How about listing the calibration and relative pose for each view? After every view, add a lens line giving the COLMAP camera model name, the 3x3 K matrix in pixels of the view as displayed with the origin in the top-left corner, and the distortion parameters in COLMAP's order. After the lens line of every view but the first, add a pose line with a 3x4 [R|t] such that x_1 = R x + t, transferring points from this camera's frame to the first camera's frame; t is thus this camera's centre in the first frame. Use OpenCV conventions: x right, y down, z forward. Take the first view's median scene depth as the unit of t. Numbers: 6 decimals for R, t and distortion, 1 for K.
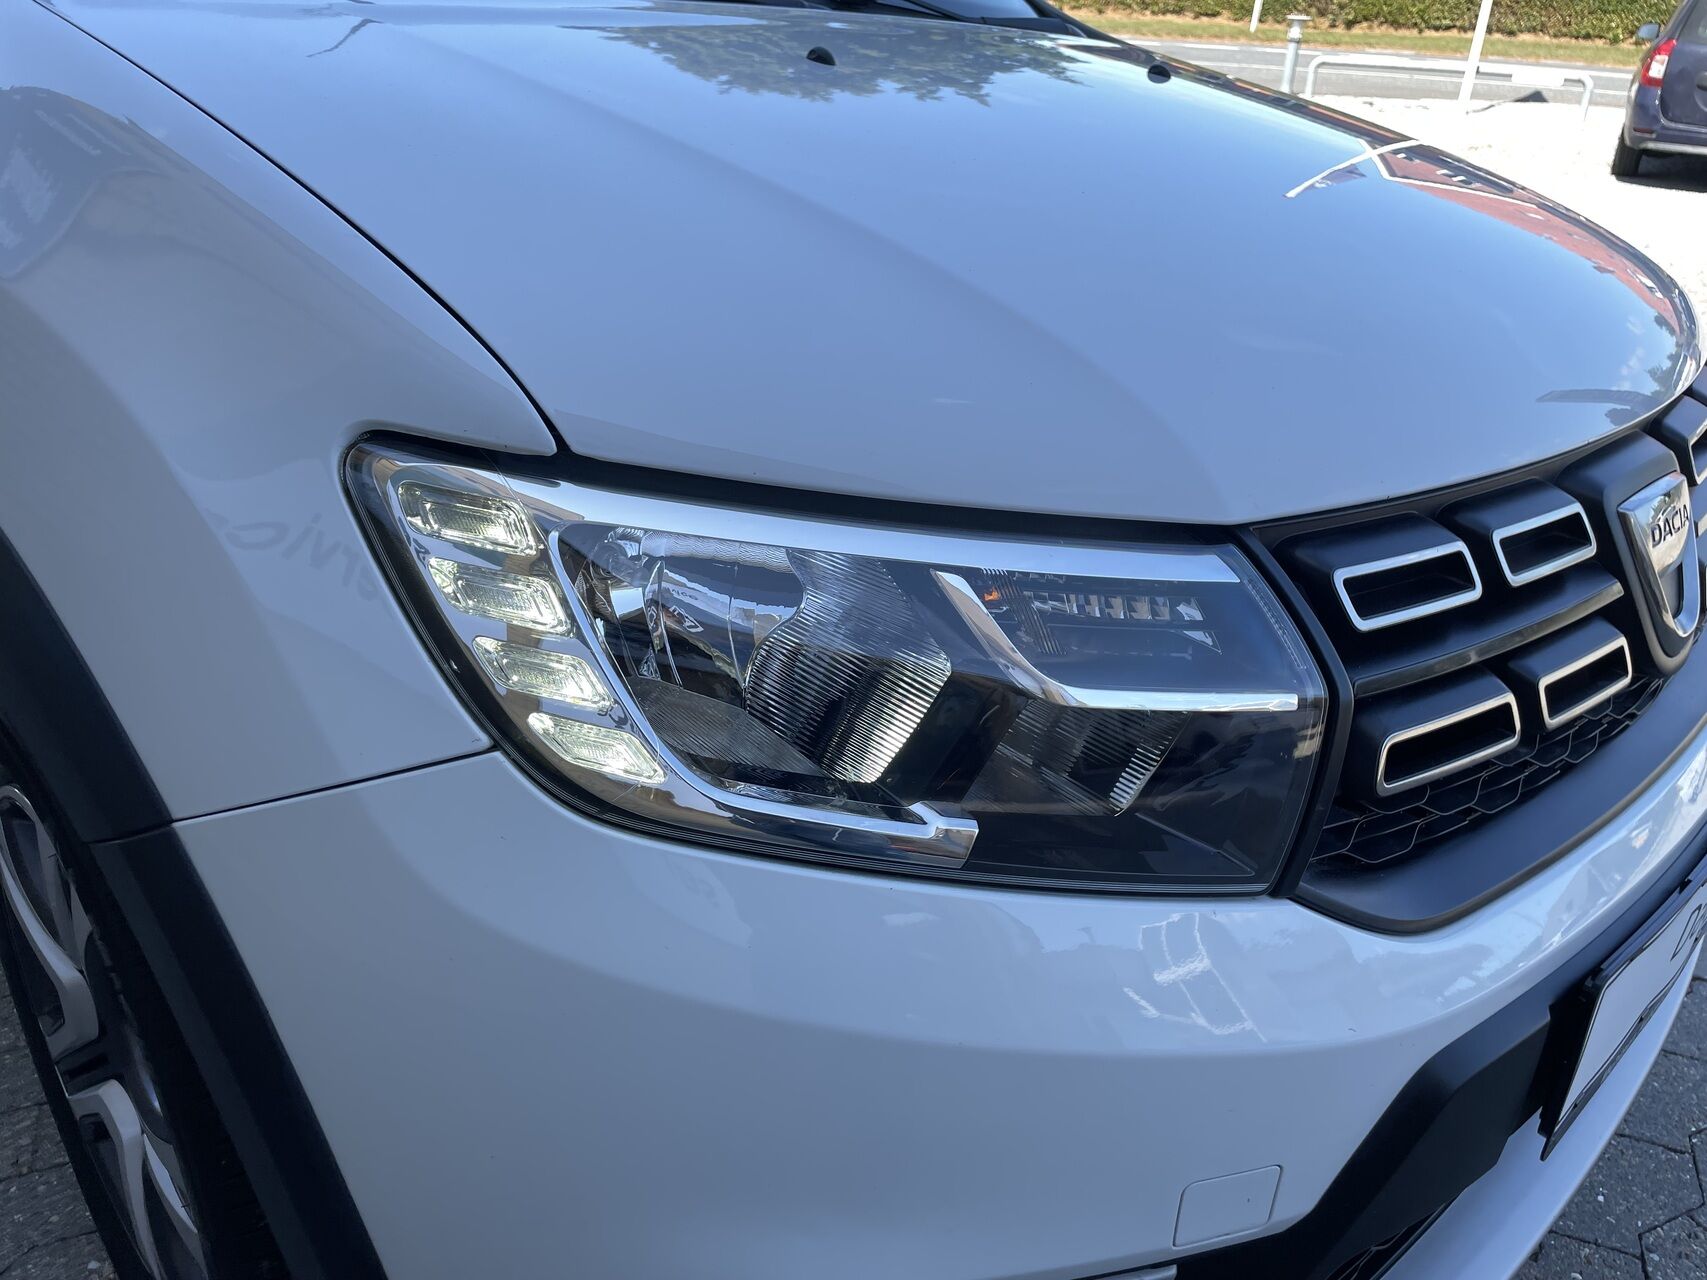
lens RADIAL K [[1305.5, 0, 829.9], [0, 1305.5, 648.9], [0, 0, 1]] dist [0.001475, -0.101442]
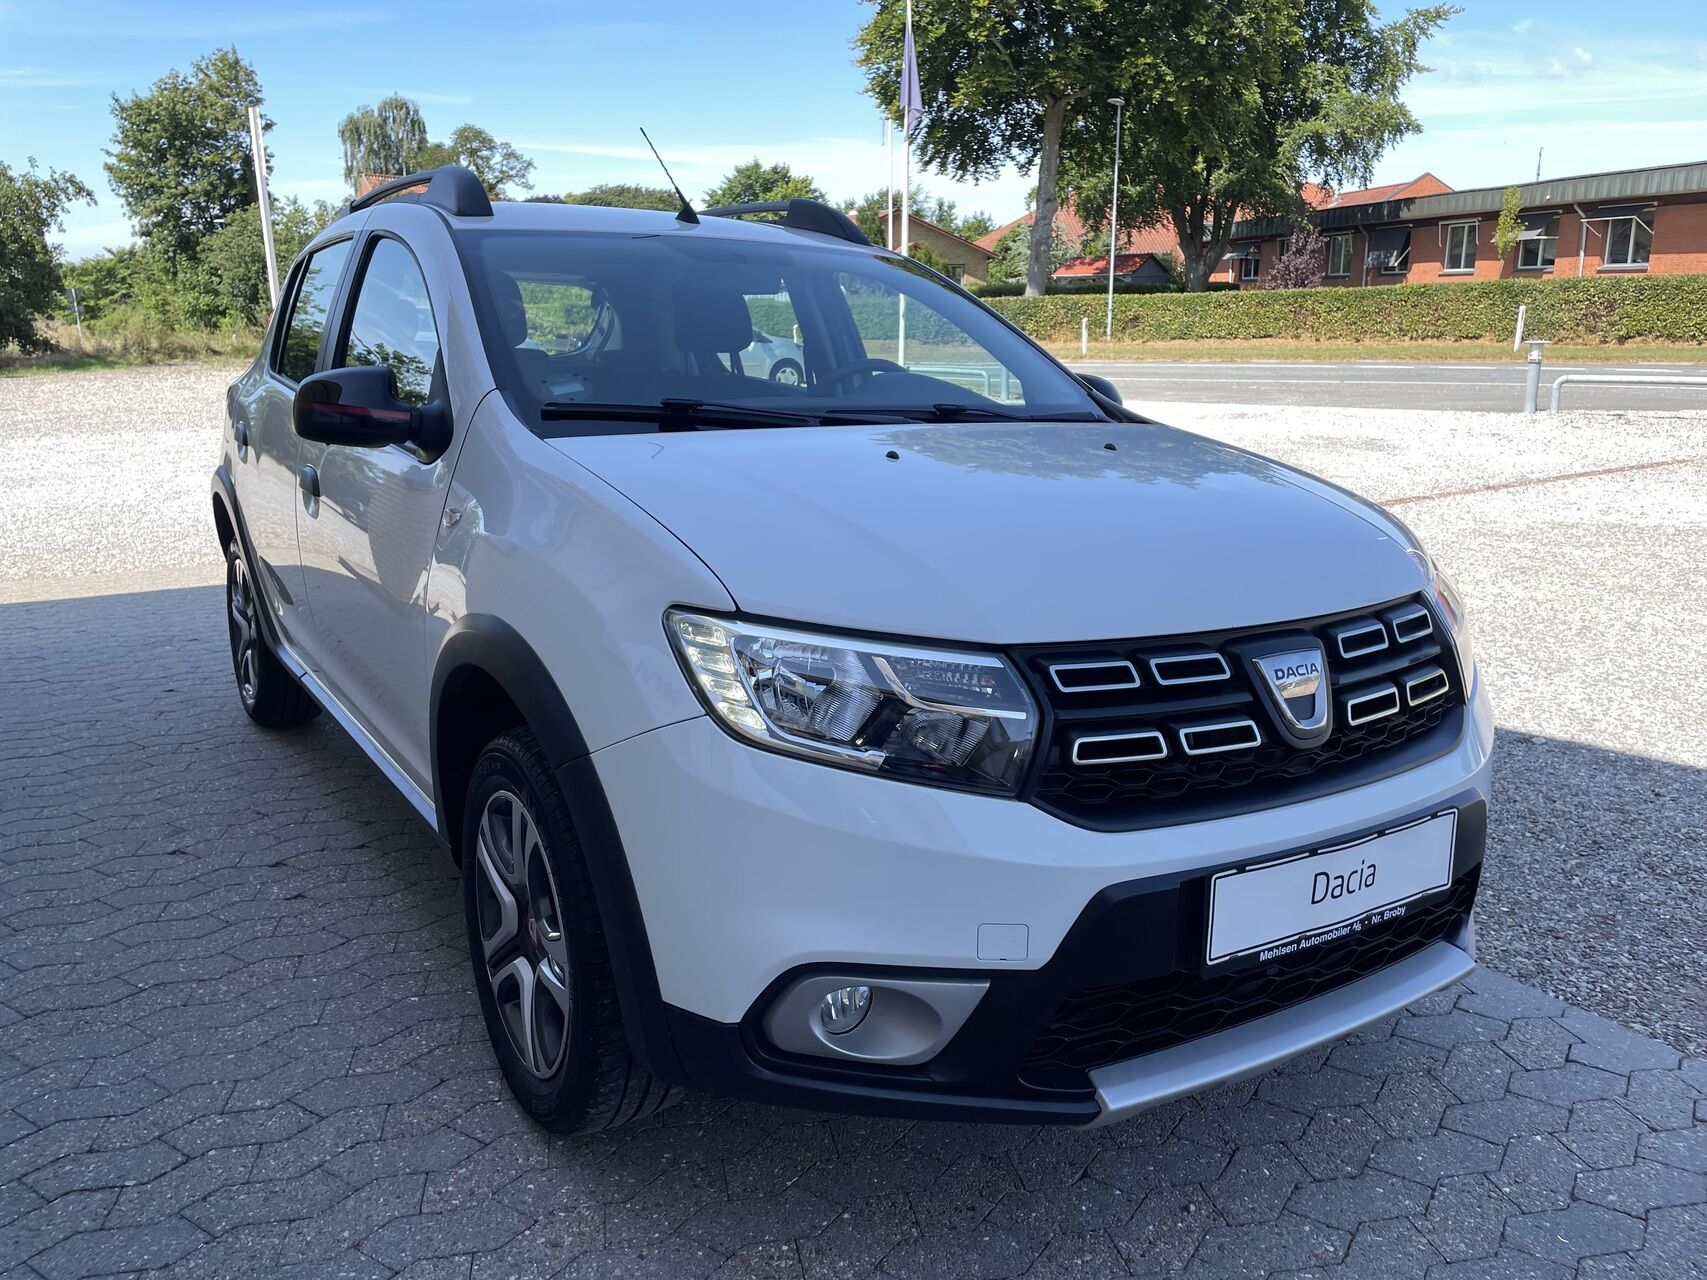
lens RADIAL K [[1274.7, 0, 853.5], [0, 1274.7, 640.0], [0, 0, 1]] dist [-0.116241, -0.000345]
pose [[0.979109, 0.005674, -0.203258, 0.552068], [-0.051768, 0.973627, -0.222193, 0.469950], [0.196637, 0.228073, 0.953581, -1.431753]]
